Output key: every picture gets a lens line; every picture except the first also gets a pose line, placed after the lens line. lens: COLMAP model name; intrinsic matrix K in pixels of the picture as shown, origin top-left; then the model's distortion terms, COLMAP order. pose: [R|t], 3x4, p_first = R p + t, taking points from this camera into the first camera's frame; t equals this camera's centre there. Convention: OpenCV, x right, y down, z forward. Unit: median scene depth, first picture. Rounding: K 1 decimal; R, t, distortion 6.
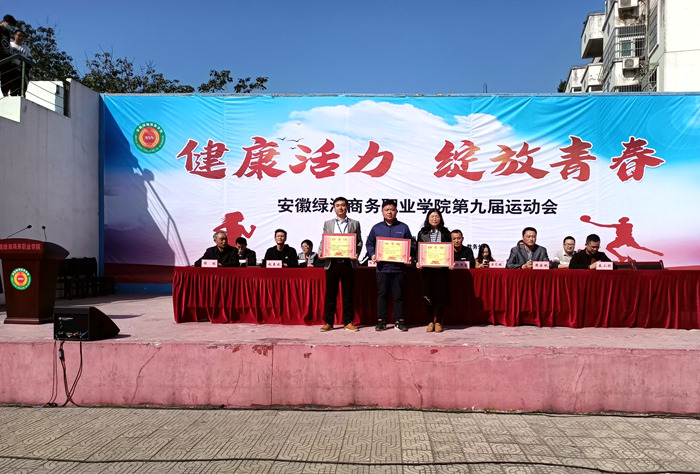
lens RADIAL K [[541.1, 0, 377.3], [0, 541.1, 265.6], [0, 0, 1]] dist [0.039896, -0.034656]
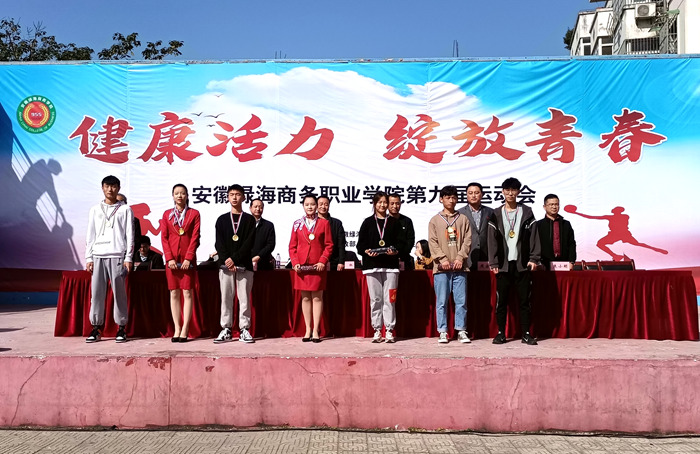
lens RADIAL K [[721.1, 0, 331.9], [0, 721.1, 235.6], [0, 0, 1]] dist [0.030023, 0.000000]
pose [[0.999949, -0.006858, -0.007389, 0.034028], [0.006505, 0.998889, -0.046670, 0.001671], [0.007701, 0.046619, 0.998883, -0.079886]]
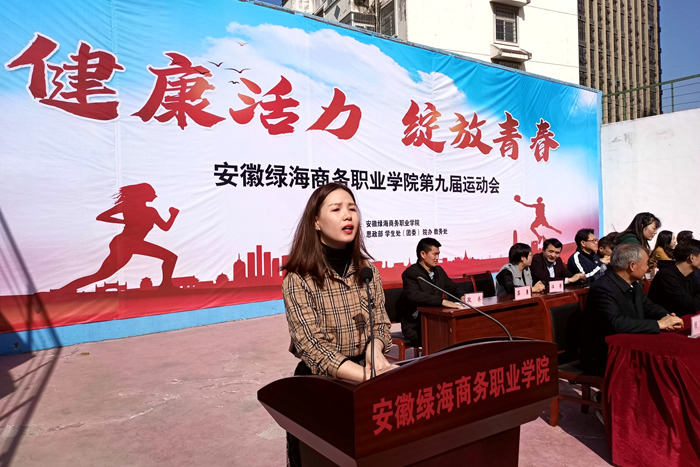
lens RADIAL K [[519.7, 0, 354.8], [0, 519.7, 221.7], [0, 0, 1]] dist [0.038245, -0.026475]
pose [[0.779856, -0.024390, 0.625484, -0.424080], [0.035533, 0.999354, -0.005333, -0.050444], [-0.624950, 0.026384, 0.780219, 0.458255]]
